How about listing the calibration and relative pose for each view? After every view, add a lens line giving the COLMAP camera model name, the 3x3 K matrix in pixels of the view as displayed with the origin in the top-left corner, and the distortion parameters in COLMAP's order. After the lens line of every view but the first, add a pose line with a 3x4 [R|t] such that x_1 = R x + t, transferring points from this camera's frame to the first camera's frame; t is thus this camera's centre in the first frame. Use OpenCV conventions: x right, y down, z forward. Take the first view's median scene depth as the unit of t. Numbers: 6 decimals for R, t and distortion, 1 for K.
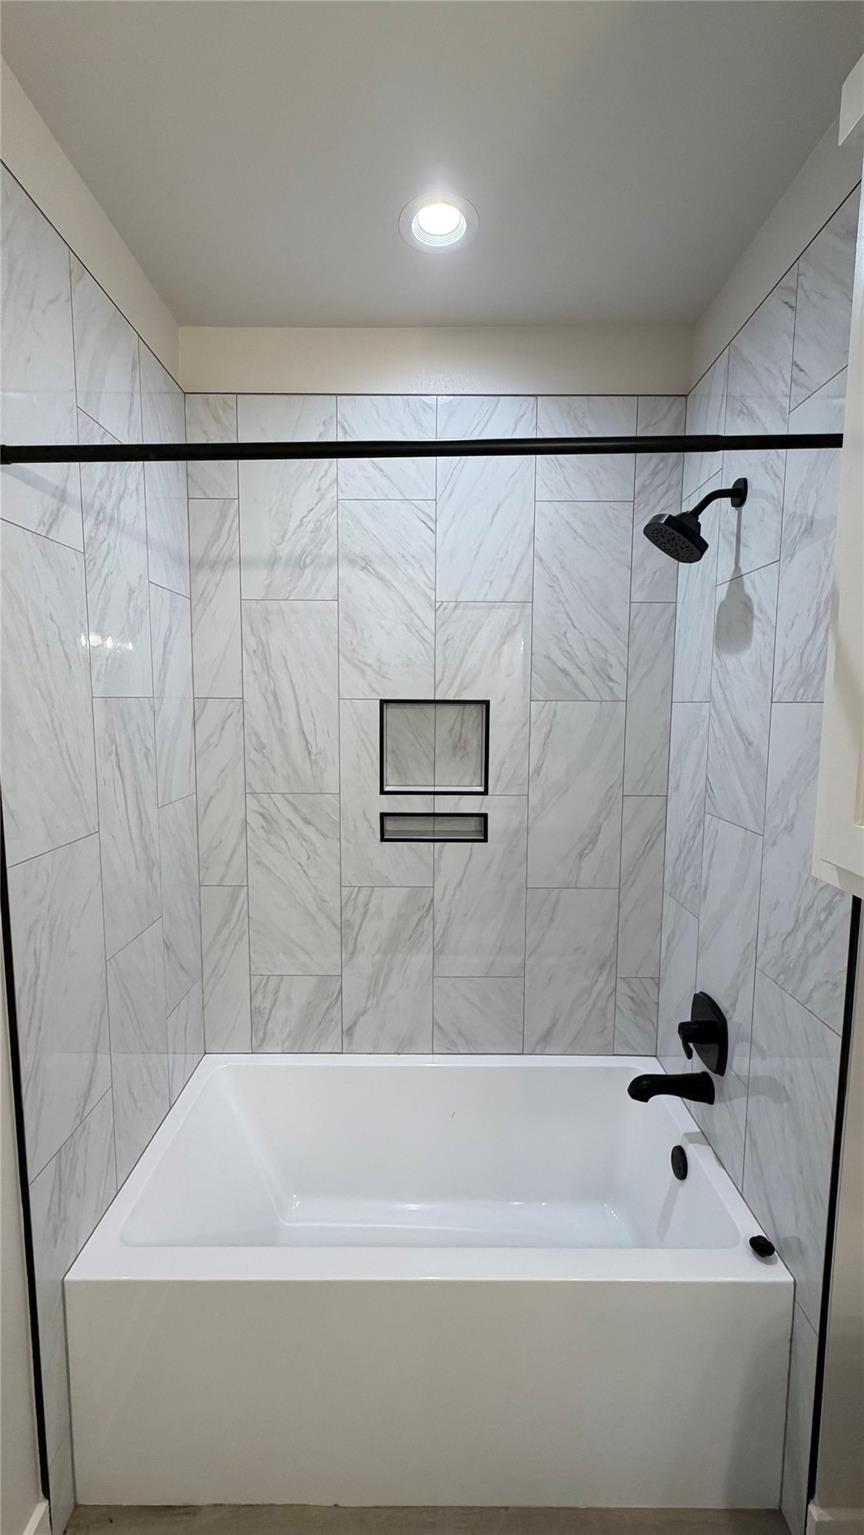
lens RADIAL K [[612.5, 0, 430.9], [0, 612.5, 763.5], [0, 0, 1]] dist [0.000024, -0.000077]
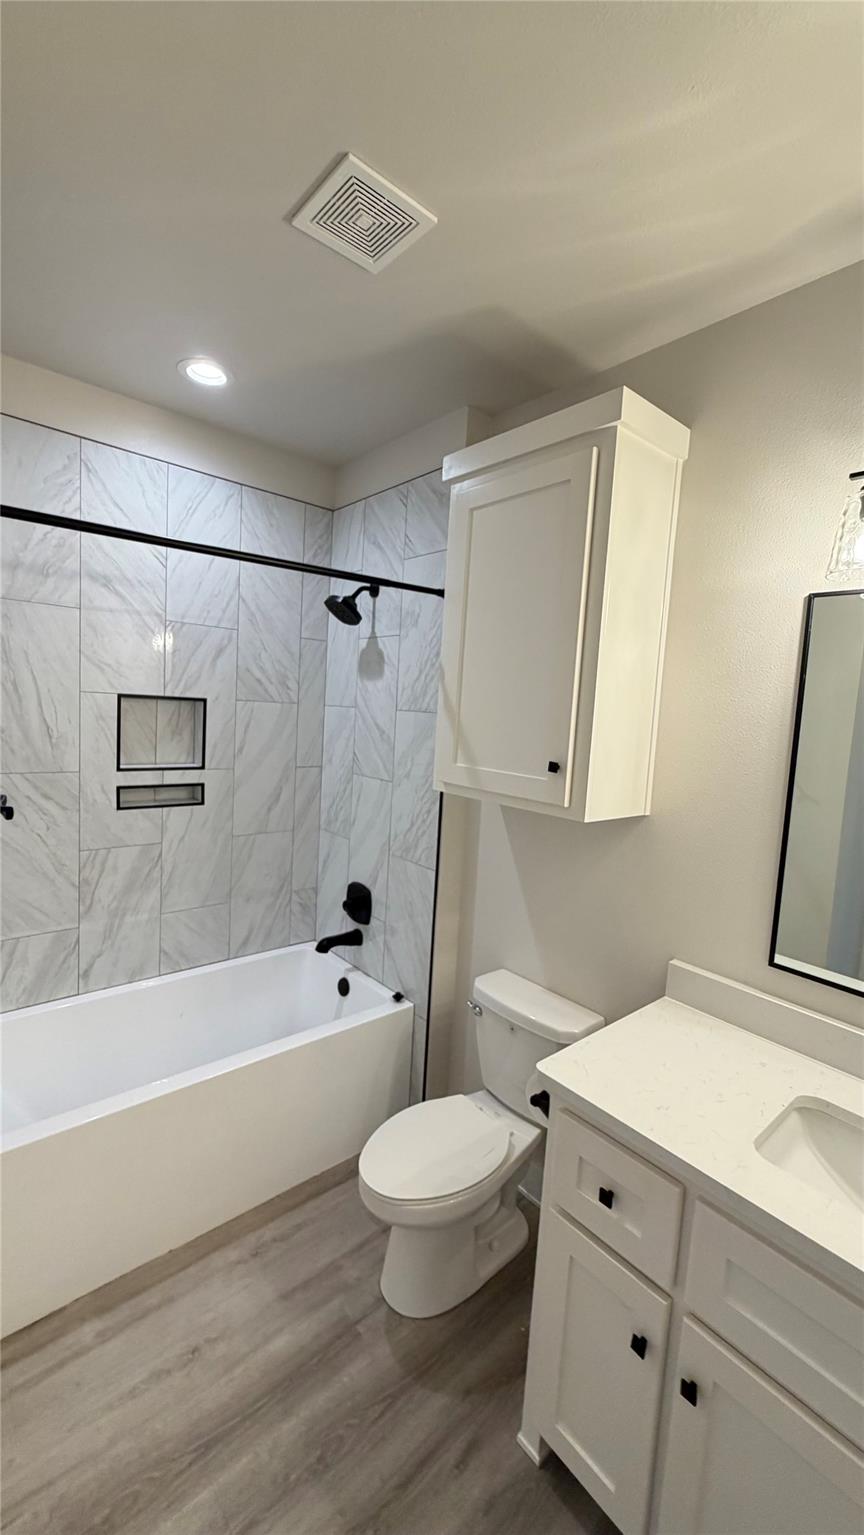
lens RADIAL K [[612.5, 0, 430.9], [0, 612.5, 763.5], [0, 0, 1]] dist [0.000024, -0.000077]
pose [[0.756425, -0.022257, 0.653702, -0.413486], [0.012970, 0.999735, 0.019031, 0.020193], [-0.653952, -0.005918, 0.756513, -0.340341]]
